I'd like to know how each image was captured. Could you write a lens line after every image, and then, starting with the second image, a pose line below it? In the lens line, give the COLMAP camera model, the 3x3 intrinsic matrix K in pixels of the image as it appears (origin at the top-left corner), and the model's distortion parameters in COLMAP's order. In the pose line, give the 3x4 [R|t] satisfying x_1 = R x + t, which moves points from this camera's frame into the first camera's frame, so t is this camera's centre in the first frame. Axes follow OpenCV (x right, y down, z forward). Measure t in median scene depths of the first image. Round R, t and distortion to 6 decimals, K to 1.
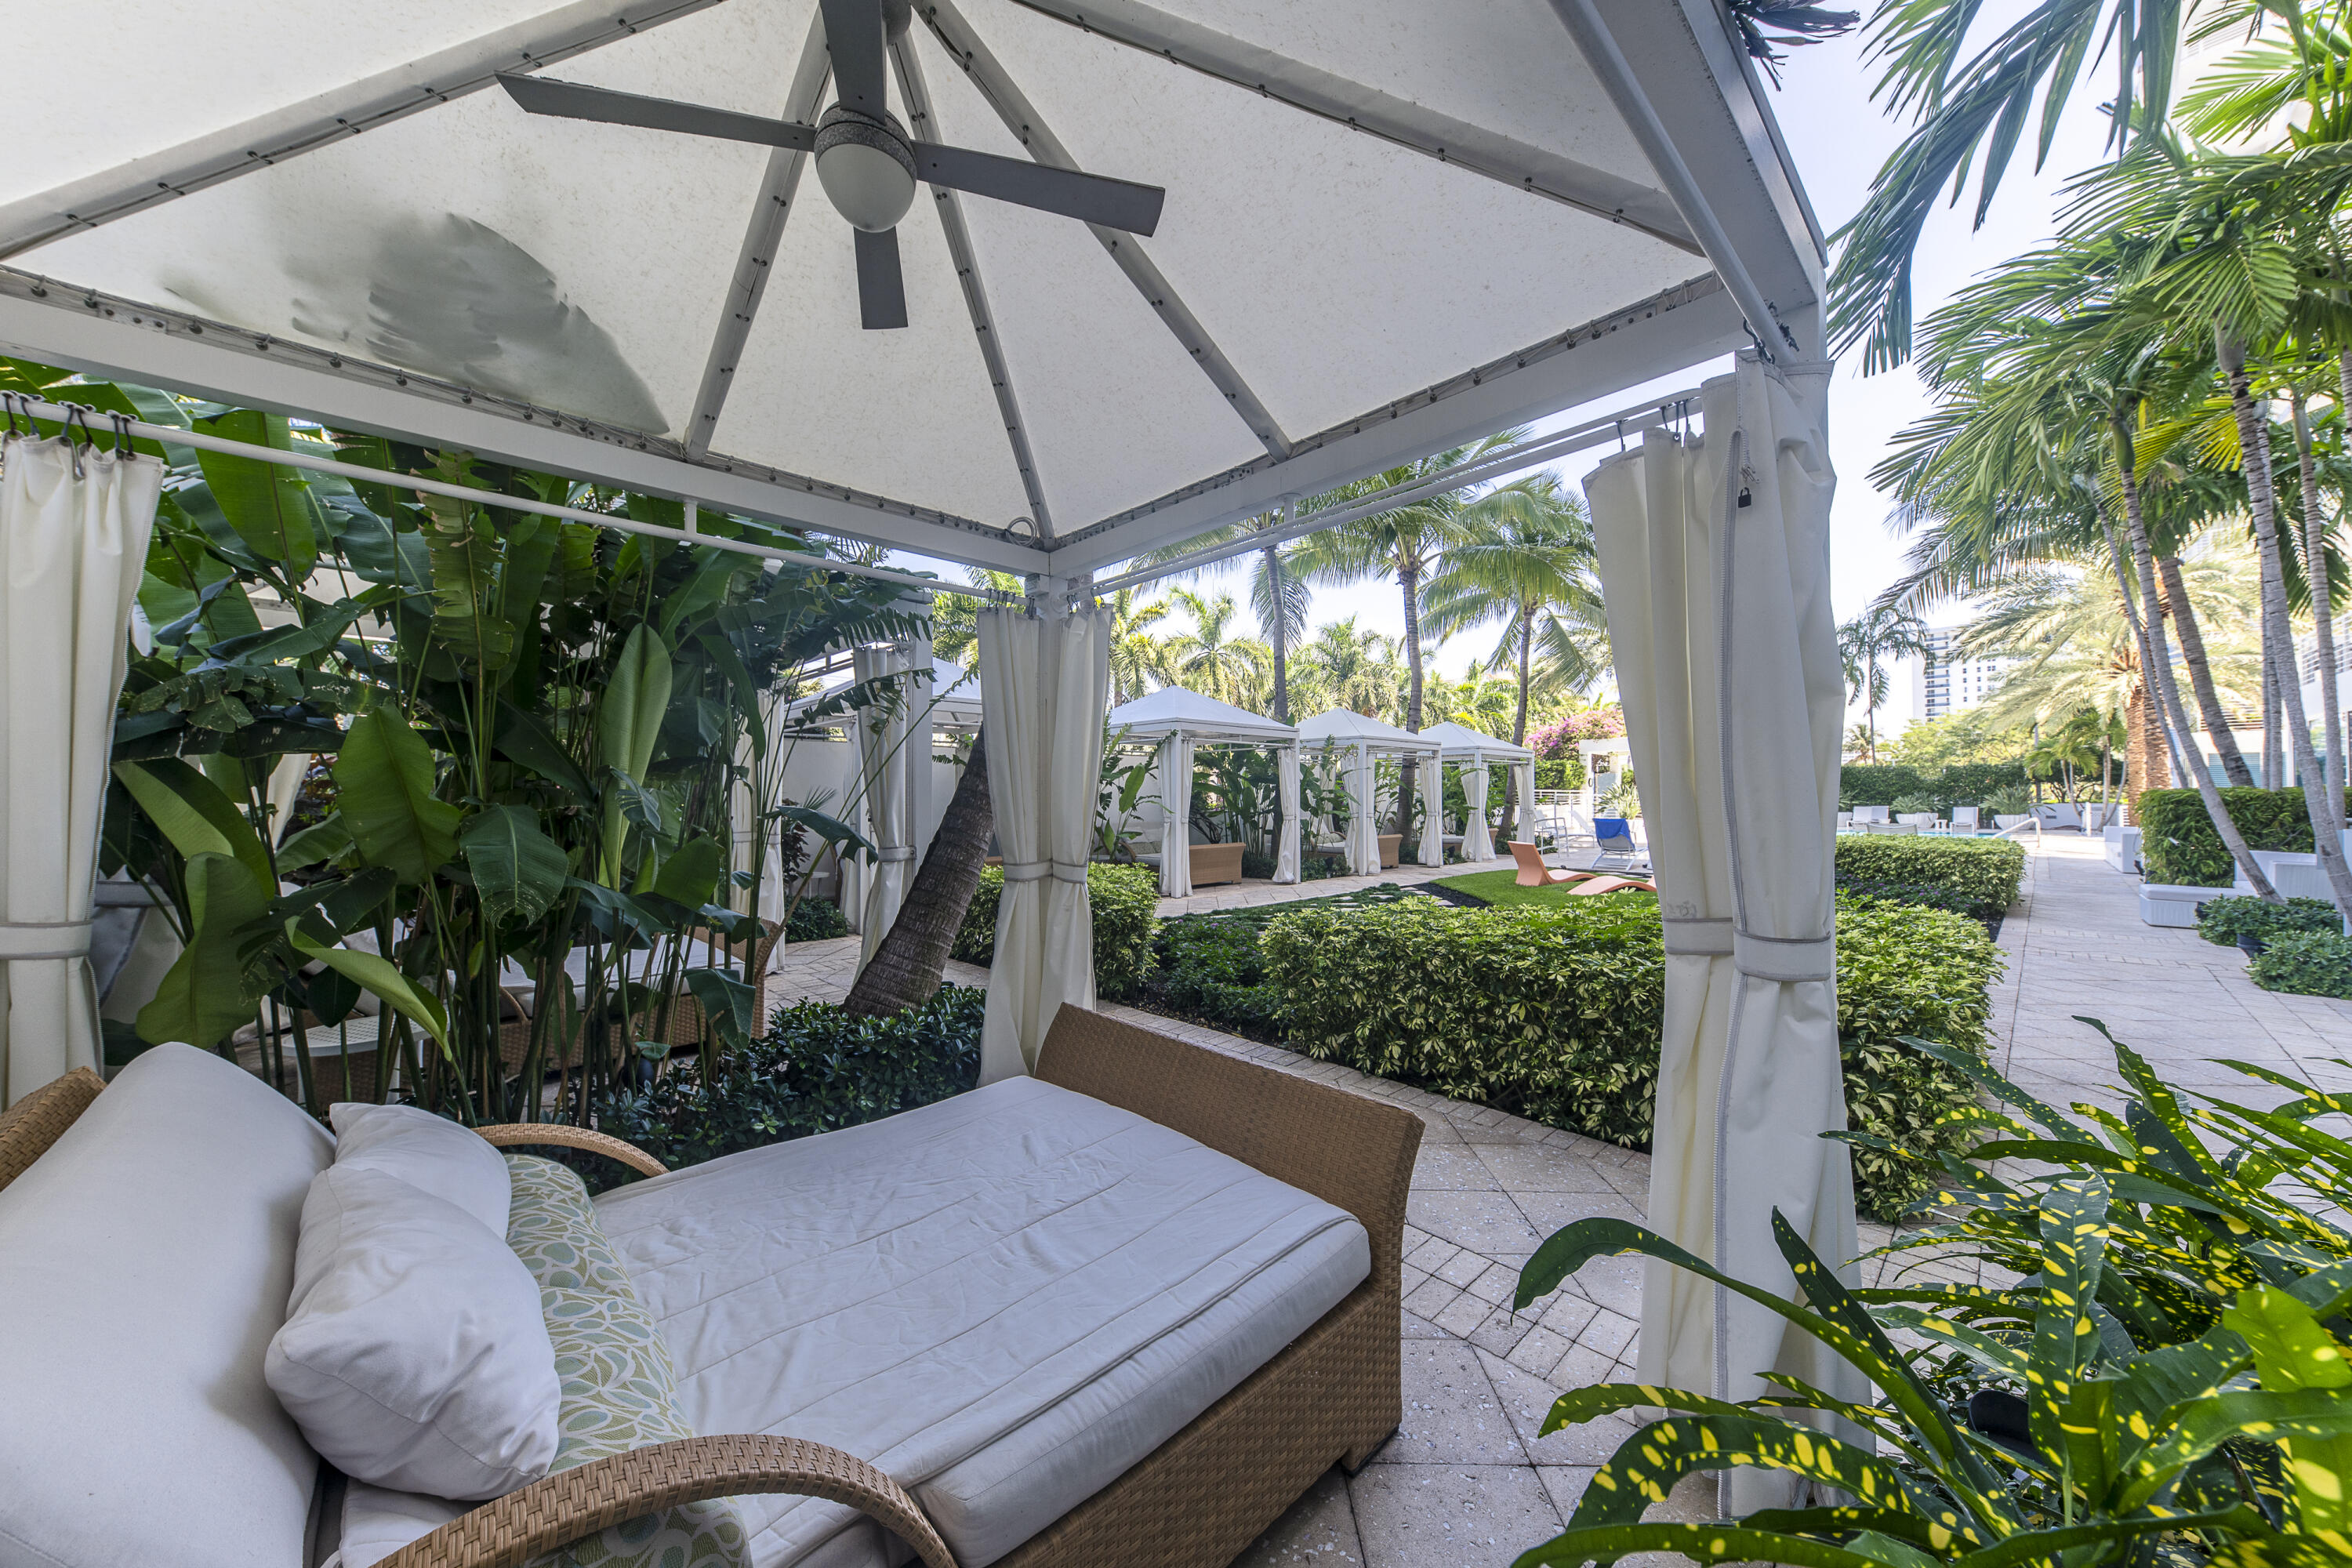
lens RADIAL K [[818.9, 0, 1176.0], [0, 818.9, 784.0], [0, 0, 1]] dist [0.000211, 0.000014]
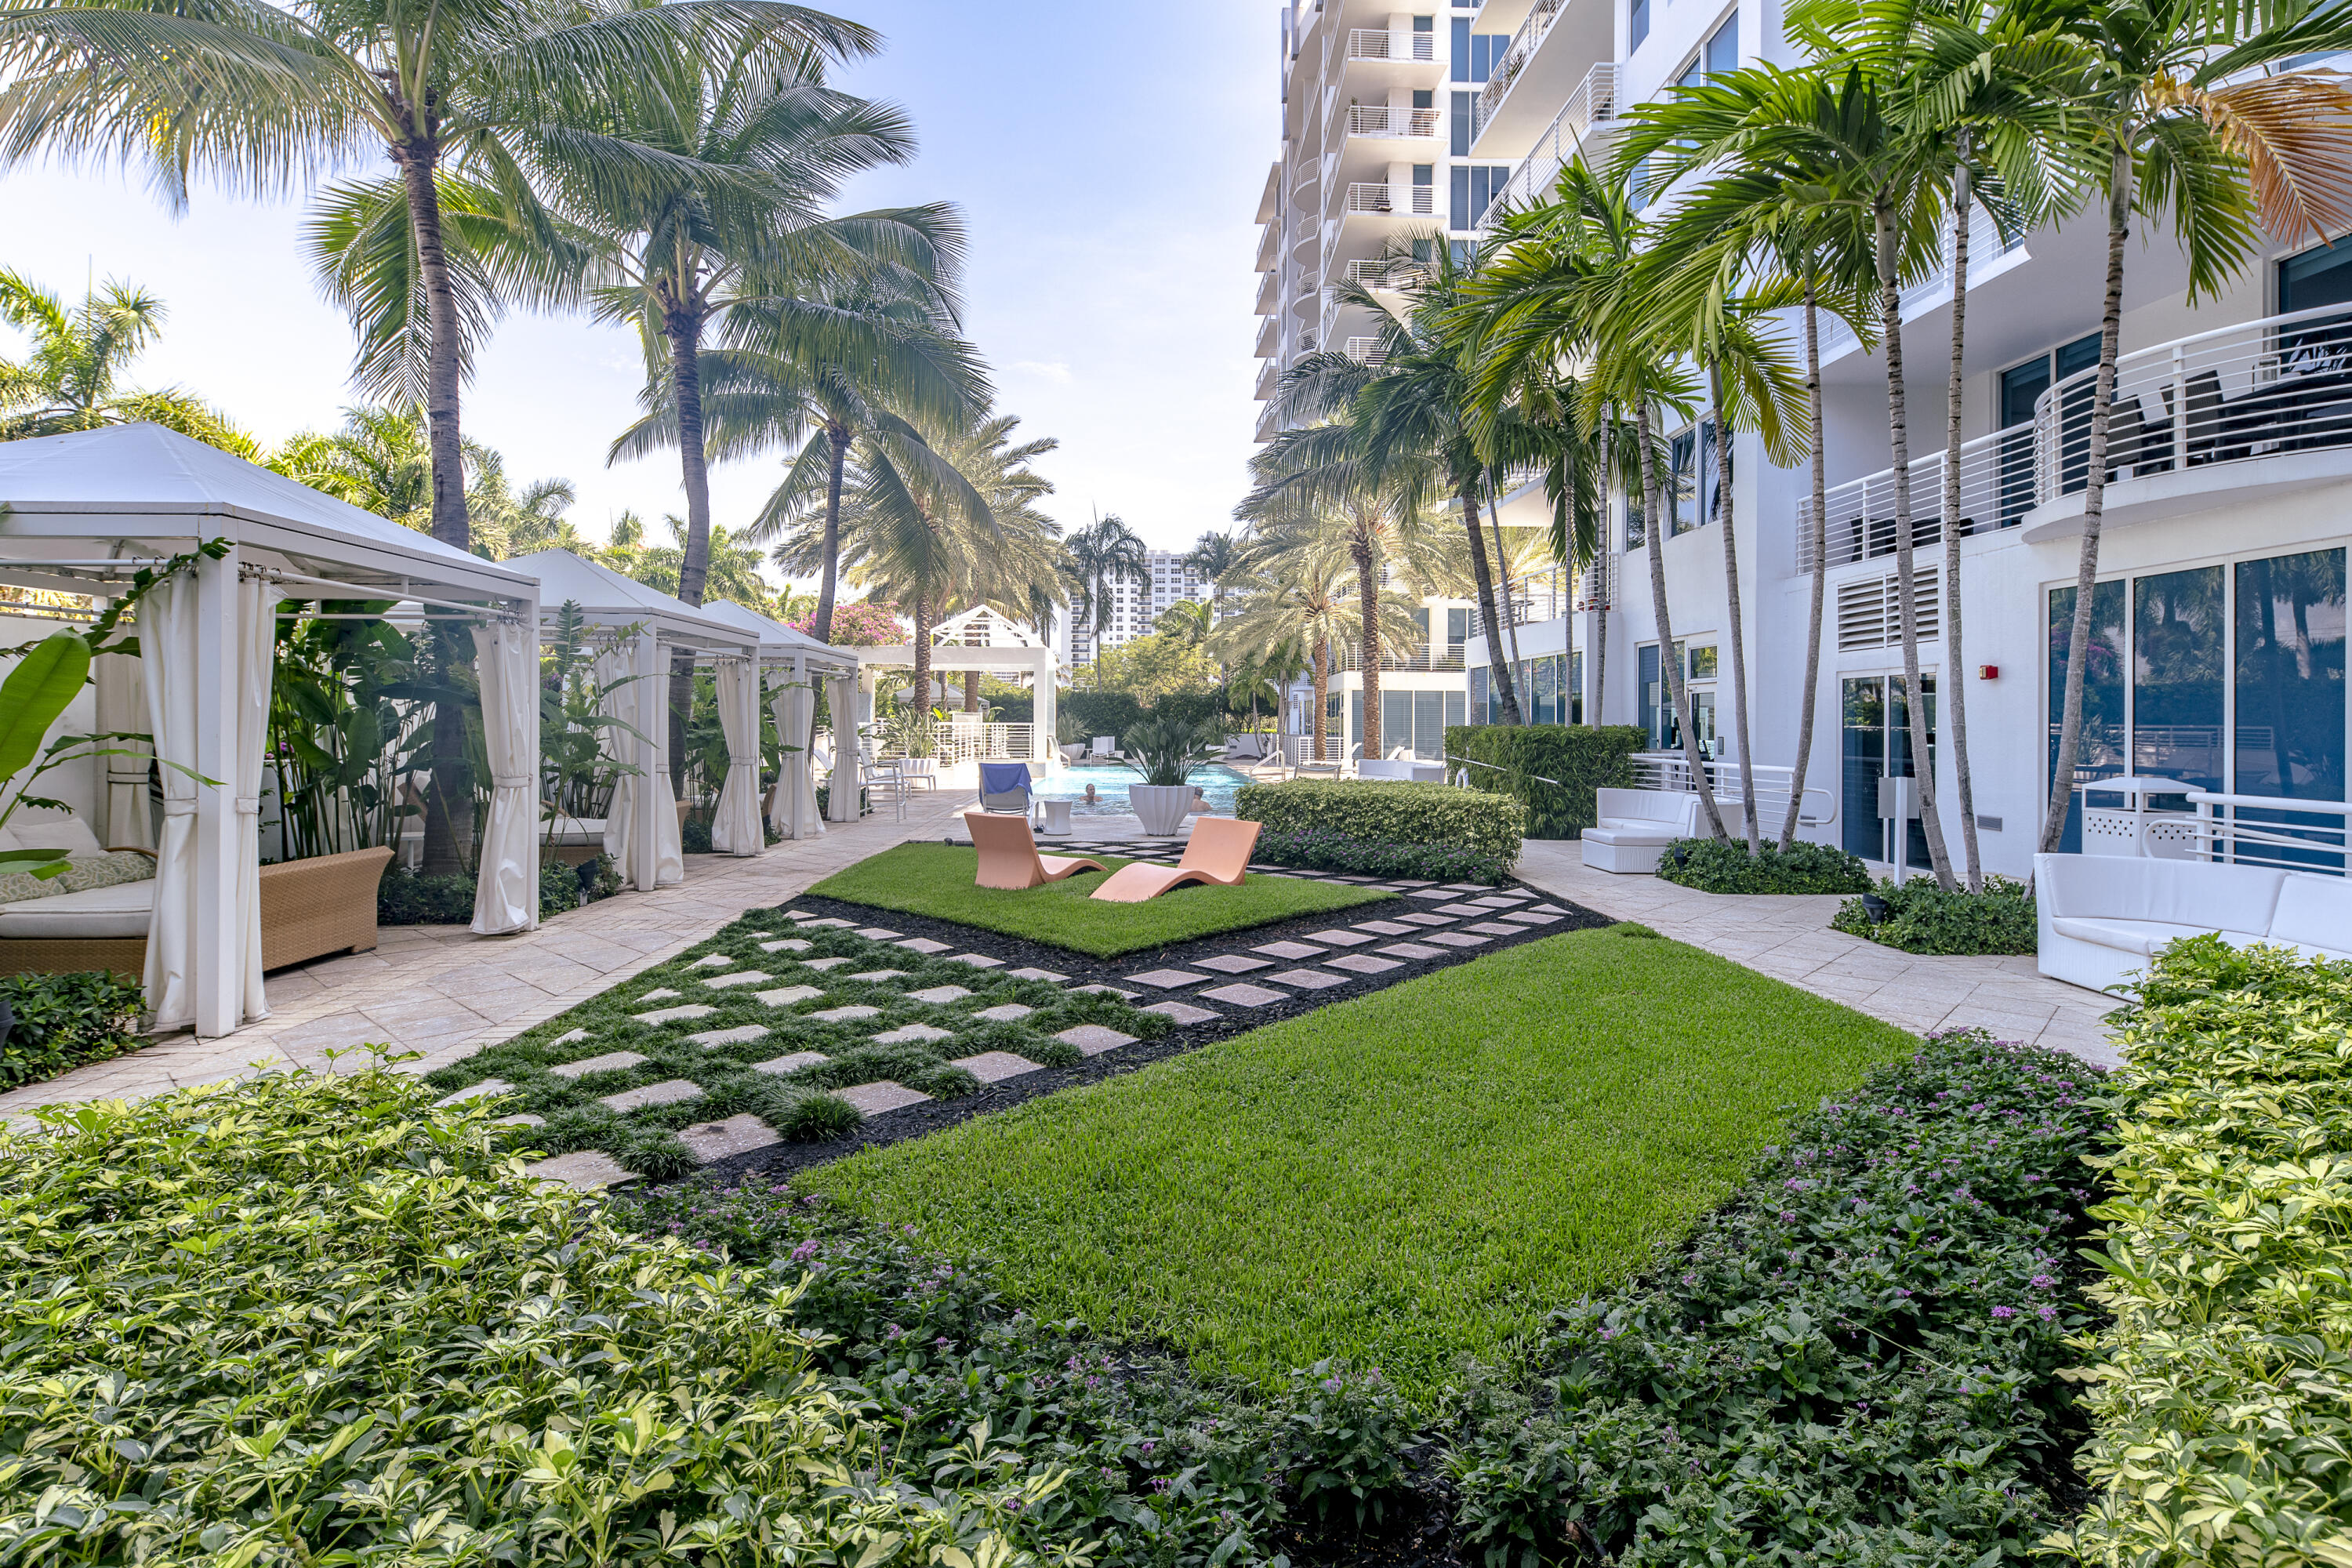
lens RADIAL K [[1134.3, 0, 1174.1], [0, 1134.3, 726.3], [0, 0, 1]] dist [-0.004241, -0.000905]
pose [[0.660517, 0.006383, 0.750784, -0.071156], [-0.019188, 0.999781, 0.008381, 0.000689], [-0.750566, -0.019942, 0.660494, 0.294861]]
